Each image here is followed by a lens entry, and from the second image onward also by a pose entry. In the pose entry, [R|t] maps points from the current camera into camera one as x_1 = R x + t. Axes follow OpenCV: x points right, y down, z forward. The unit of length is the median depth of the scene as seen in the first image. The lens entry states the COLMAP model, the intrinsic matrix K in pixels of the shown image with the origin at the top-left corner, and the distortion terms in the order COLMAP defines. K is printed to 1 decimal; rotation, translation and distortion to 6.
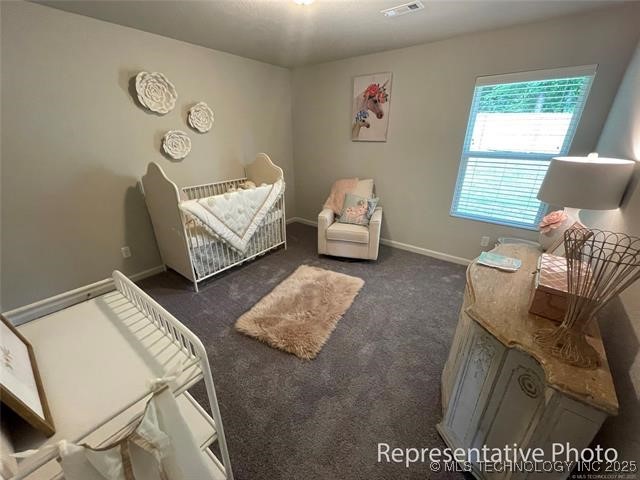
lens RADIAL K [[257.8, 0, 316.3], [0, 257.8, 239.2], [0, 0, 1]] dist [0.002001, -0.000507]
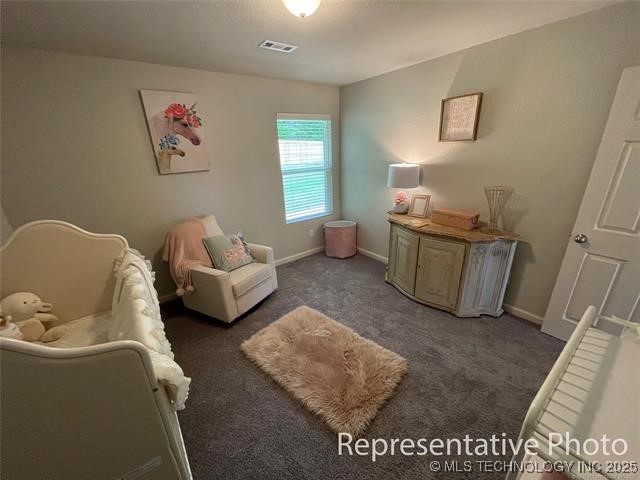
lens RADIAL K [[257.8, 0, 316.4], [0, 257.8, 243.3], [0, 0, 1]] dist [0.002001, -0.000507]
pose [[0.280136, -0.339347, 0.897980, -0.513458], [0.413787, 0.886756, 0.206019, -0.195005], [-0.866201, 0.313859, 0.388829, 0.435412]]
